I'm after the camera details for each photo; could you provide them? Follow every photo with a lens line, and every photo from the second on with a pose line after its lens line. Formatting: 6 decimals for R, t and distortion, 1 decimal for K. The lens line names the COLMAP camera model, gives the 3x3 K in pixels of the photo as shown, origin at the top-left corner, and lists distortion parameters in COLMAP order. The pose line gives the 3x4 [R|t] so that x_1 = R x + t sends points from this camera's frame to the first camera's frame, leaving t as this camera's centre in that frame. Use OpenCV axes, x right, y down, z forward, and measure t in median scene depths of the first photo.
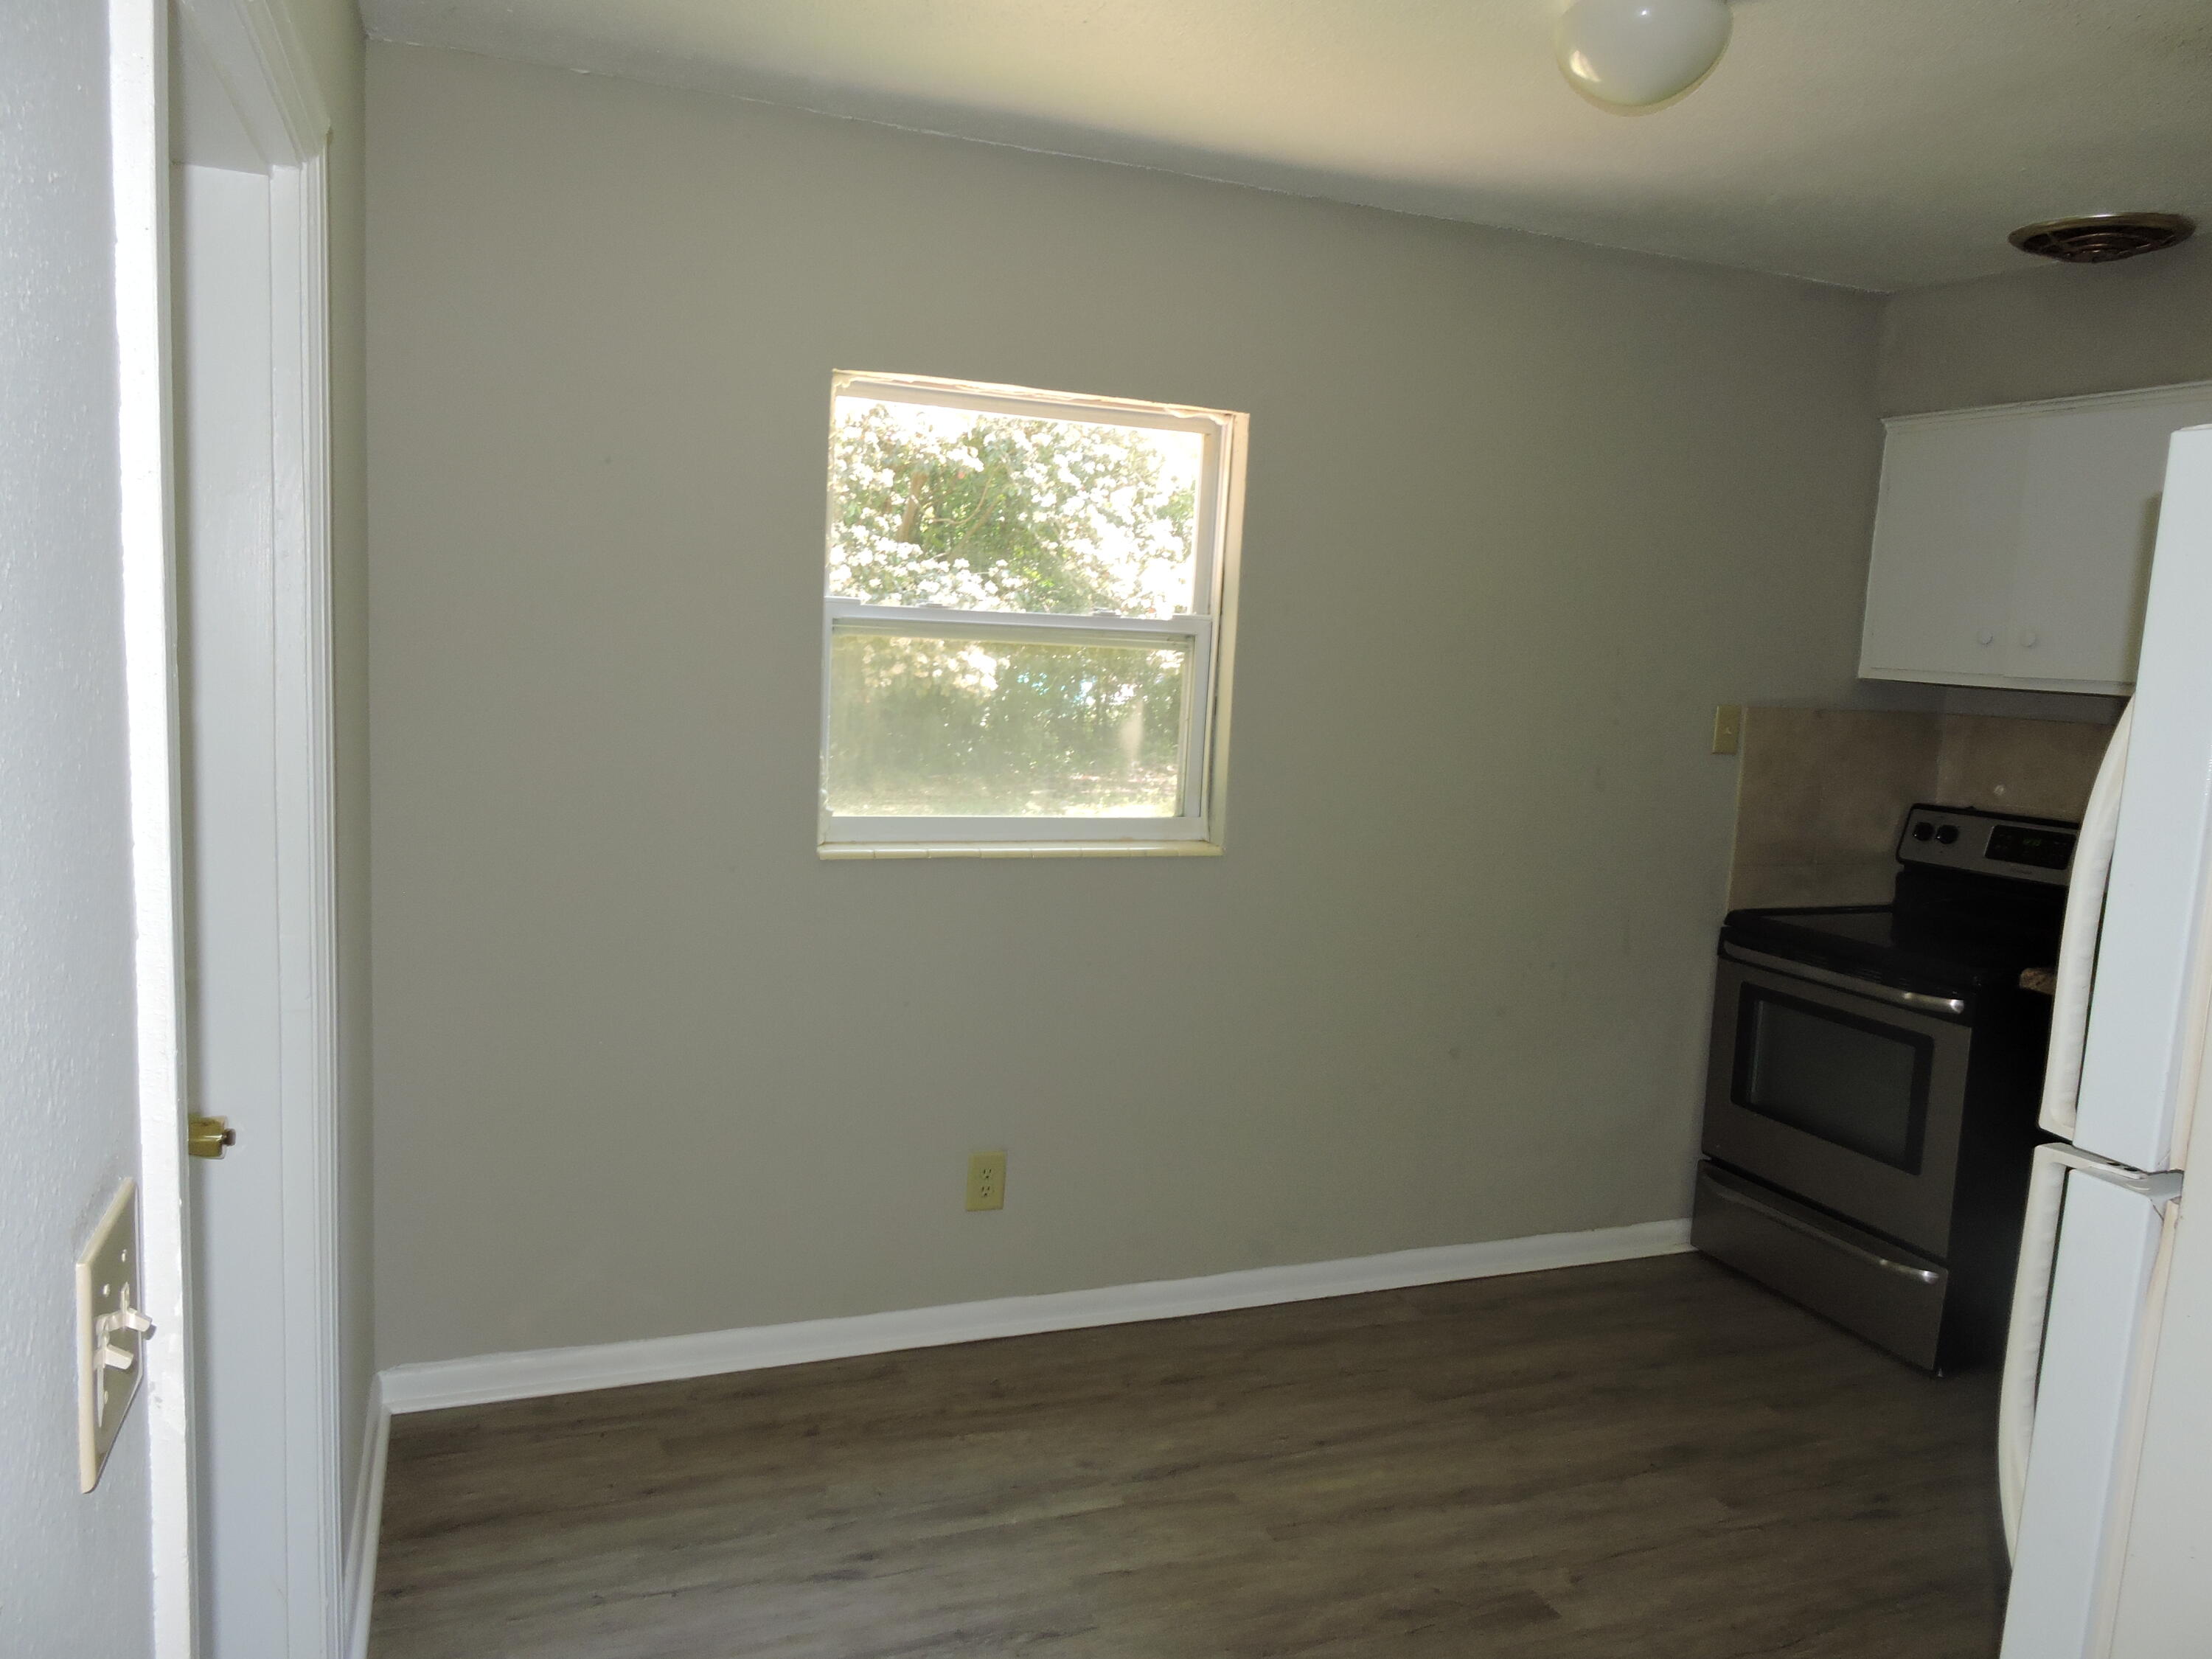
lens RADIAL K [[1578.3, 0, 1113.8], [0, 1578.3, 832.4], [0, 0, 1]] dist [-0.005101, -0.000724]
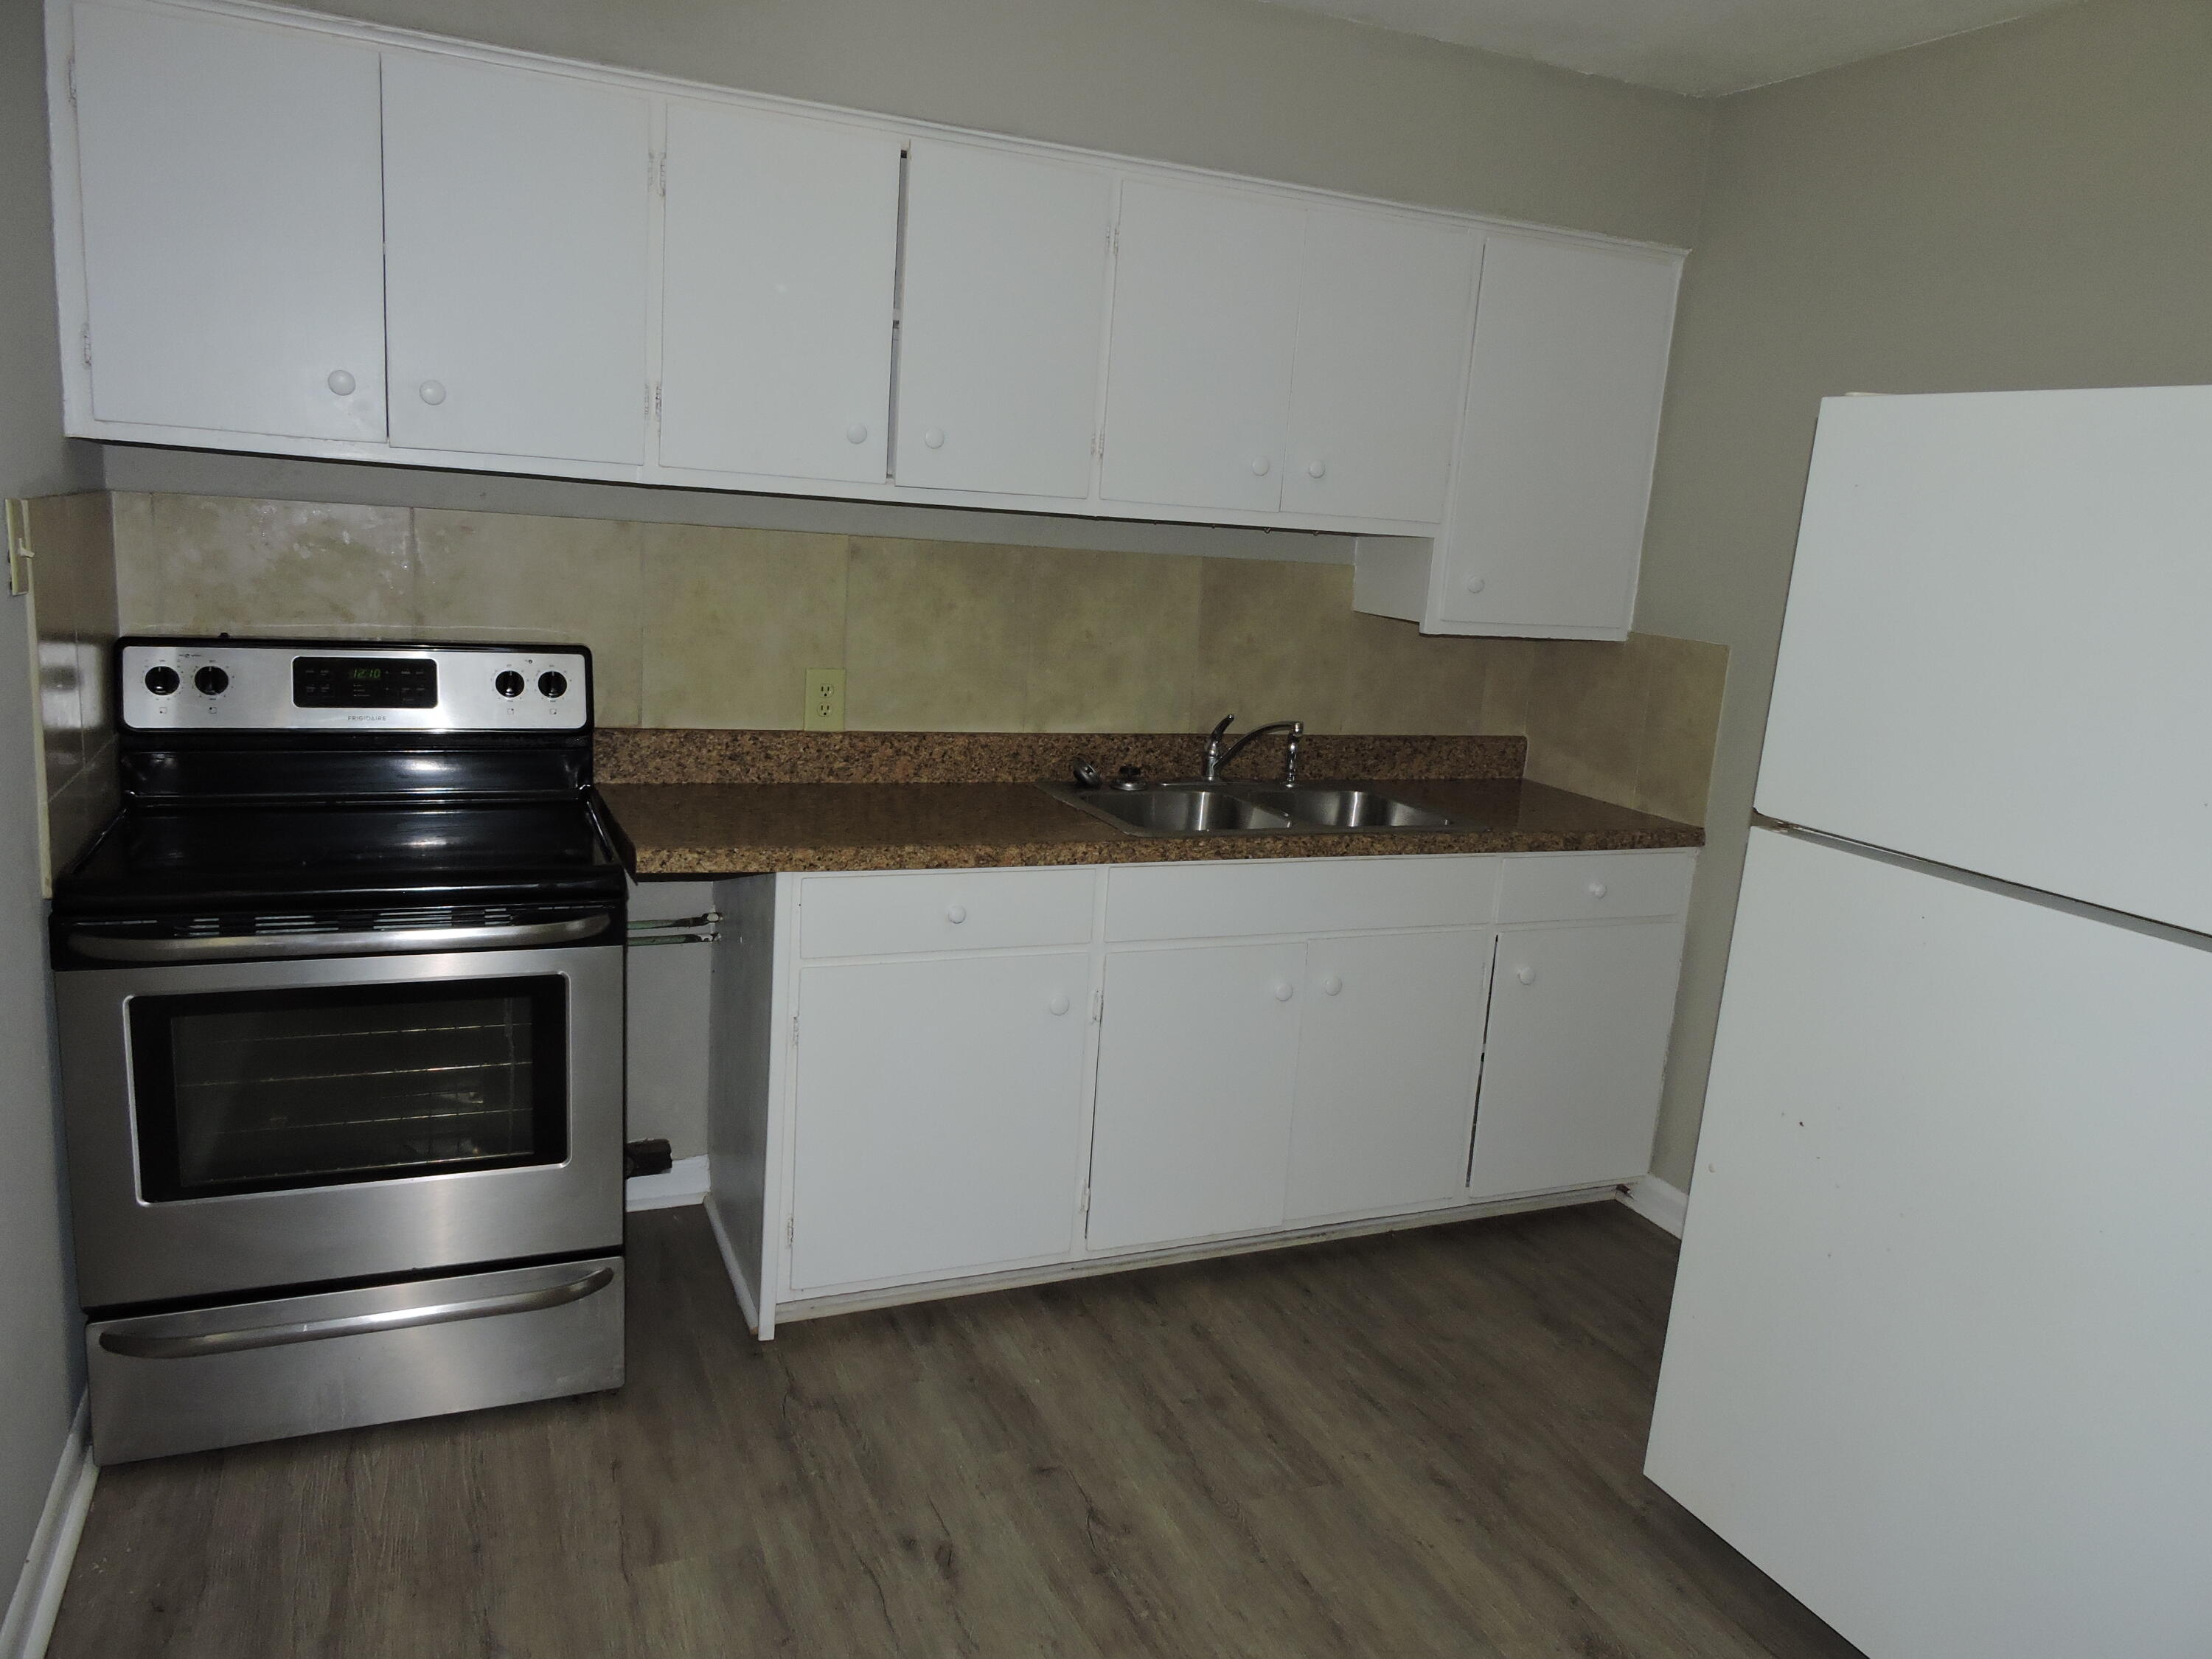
lens RADIAL K [[1578.3, 0, 1113.8], [0, 1578.3, 832.4], [0, 0, 1]] dist [-0.005101, -0.000724]
pose [[-0.038691, -0.249563, 0.967585, -0.146900], [0.050137, 0.966606, 0.251315, -0.088141], [-0.997993, 0.058236, -0.024887, 0.675112]]
